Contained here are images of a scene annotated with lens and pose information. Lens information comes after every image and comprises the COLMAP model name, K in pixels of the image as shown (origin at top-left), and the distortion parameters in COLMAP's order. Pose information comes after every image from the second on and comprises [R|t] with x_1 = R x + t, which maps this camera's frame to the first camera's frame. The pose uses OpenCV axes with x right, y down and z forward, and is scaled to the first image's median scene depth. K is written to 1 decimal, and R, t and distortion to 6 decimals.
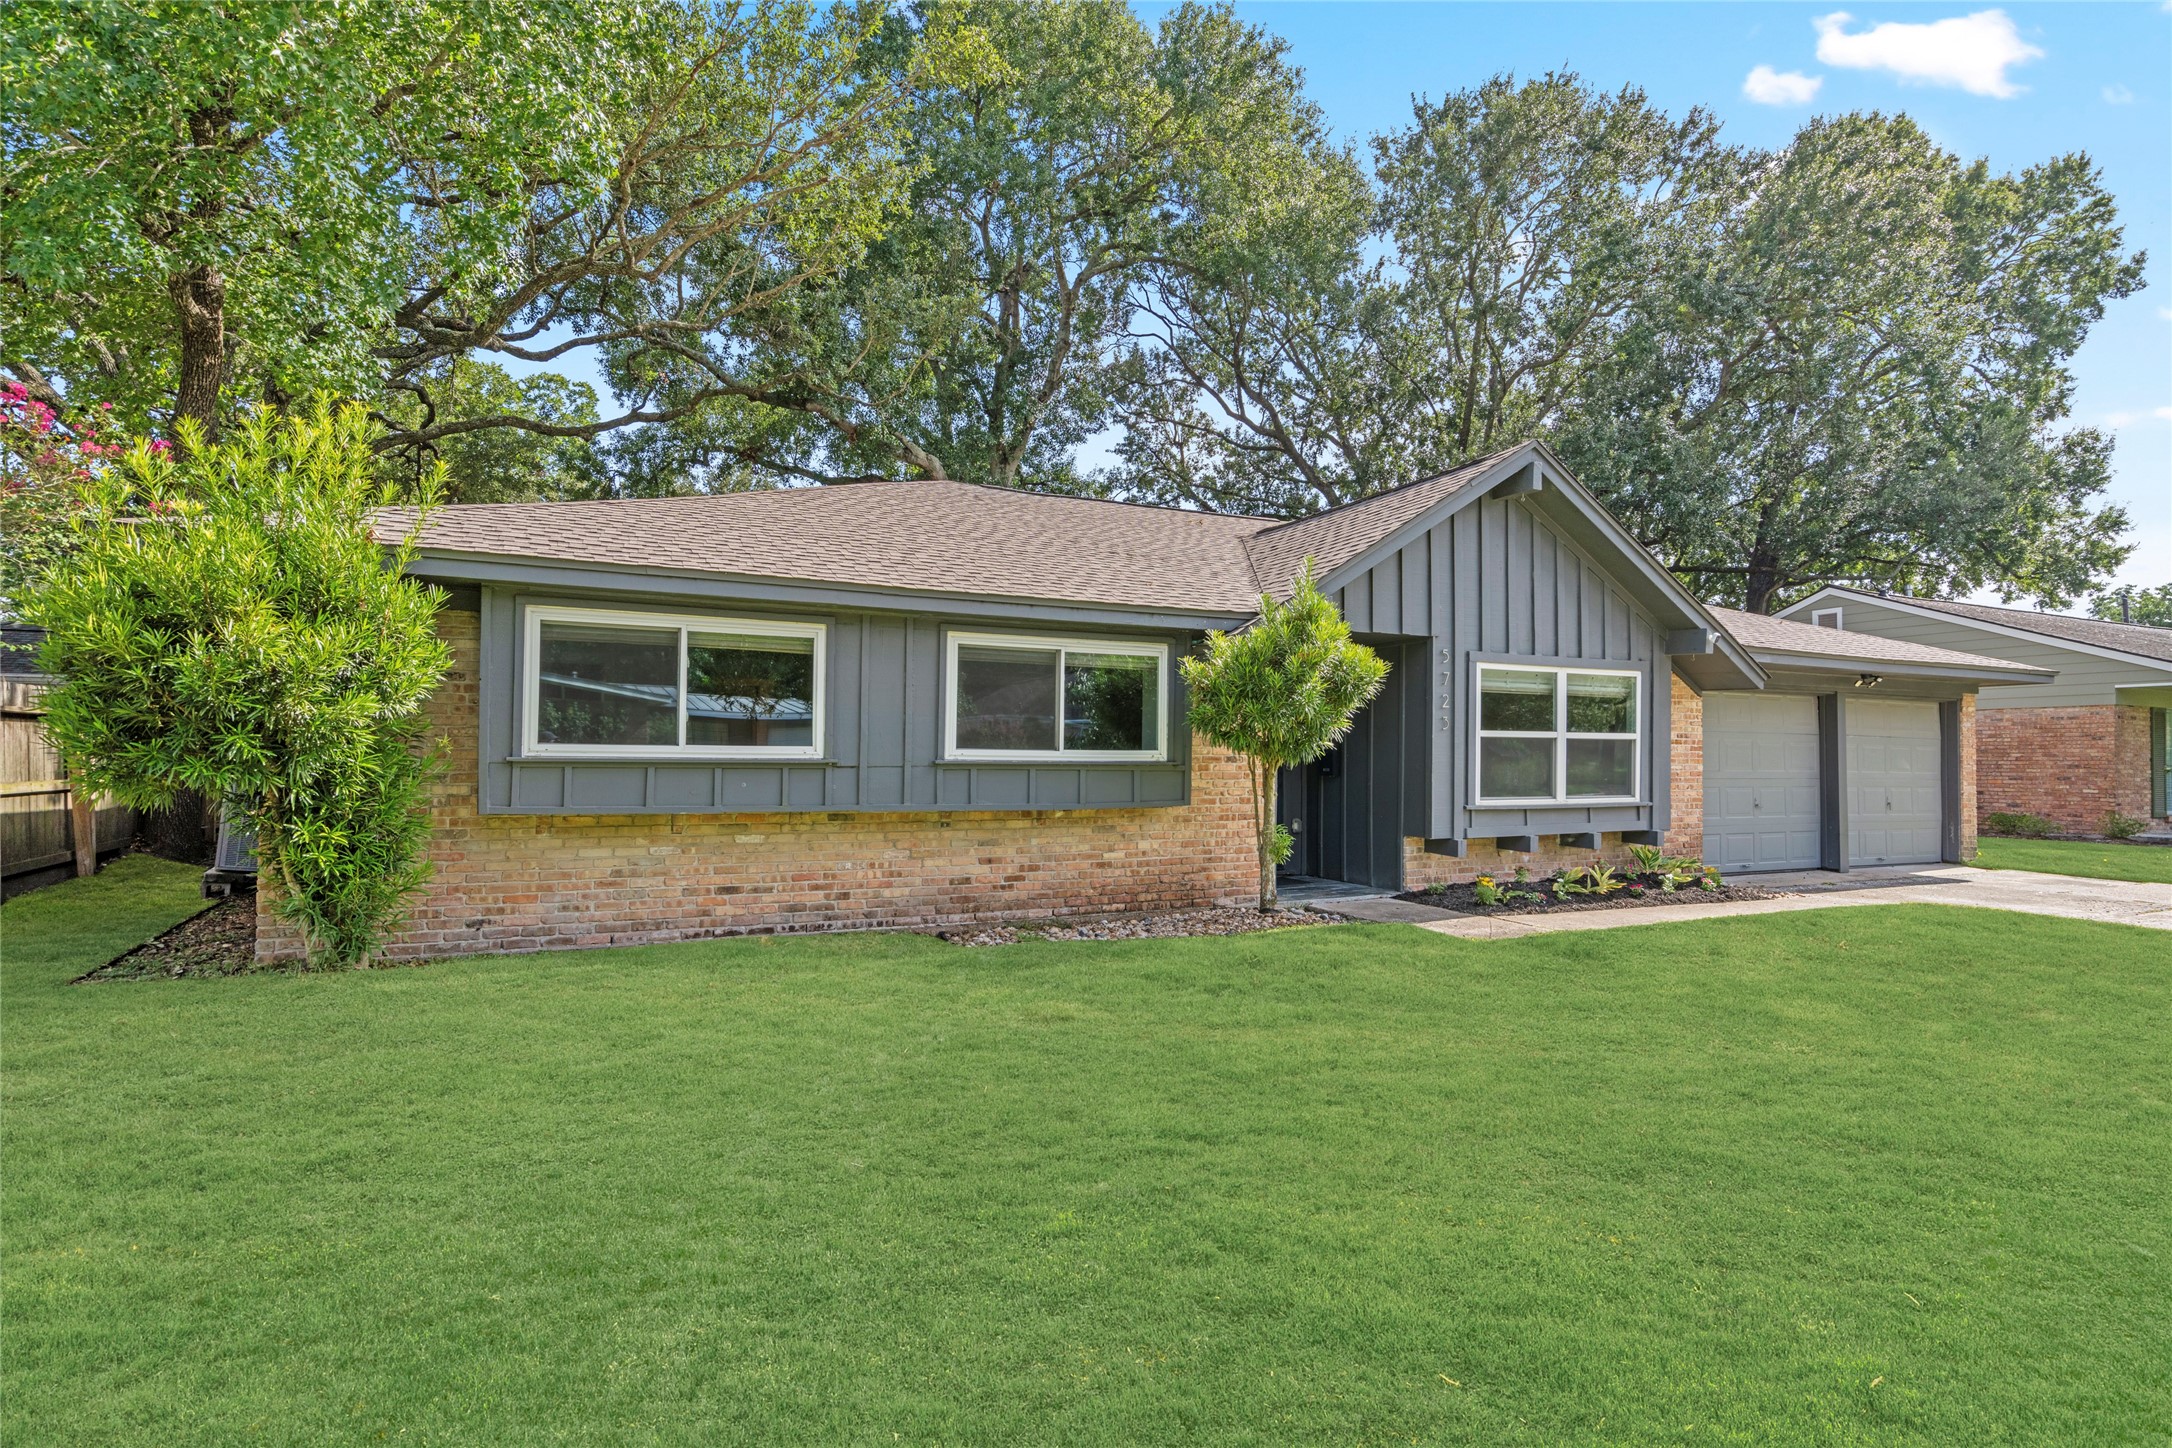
lens RADIAL K [[1110.5, 0, 1086.0], [0, 1110.5, 724.0], [0, 0, 1]] dist [0.002597, 0.001468]
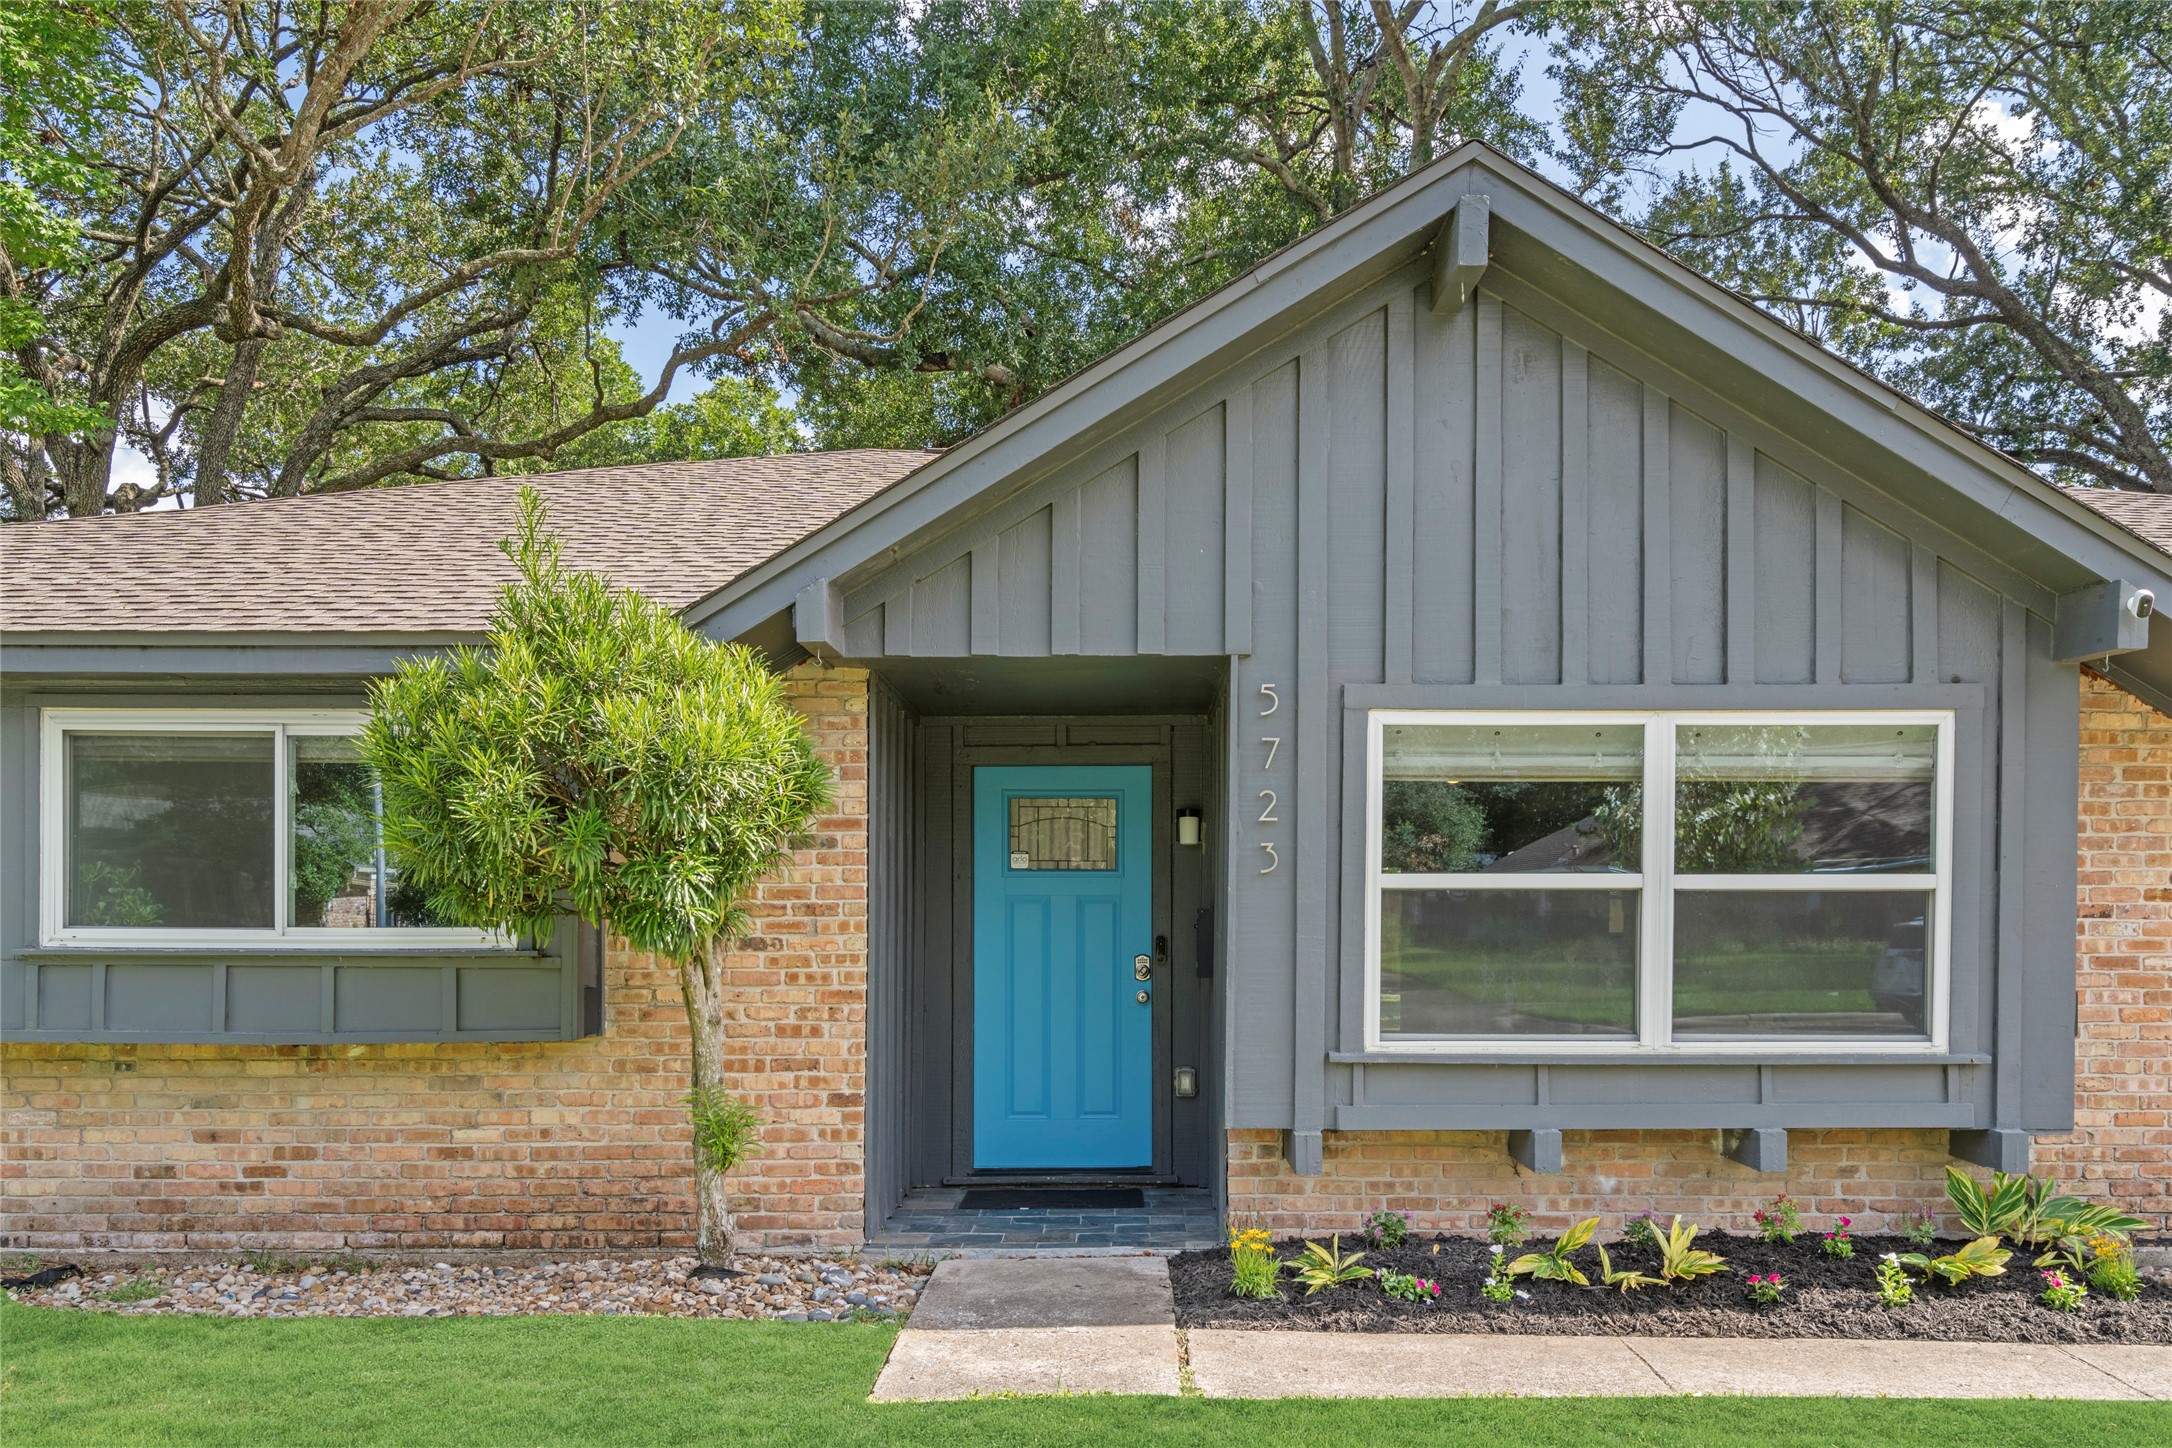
lens RADIAL K [[1734.2, 0, 1117.1], [0, 1734.2, 931.3], [0, 0, 1]] dist [0.010656, 0.002510]
pose [[0.895789, -0.004009, -0.444462, 0.632445], [0.016501, 0.999570, 0.024243, 0.011309], [0.444174, -0.029051, 0.895470, 0.423102]]
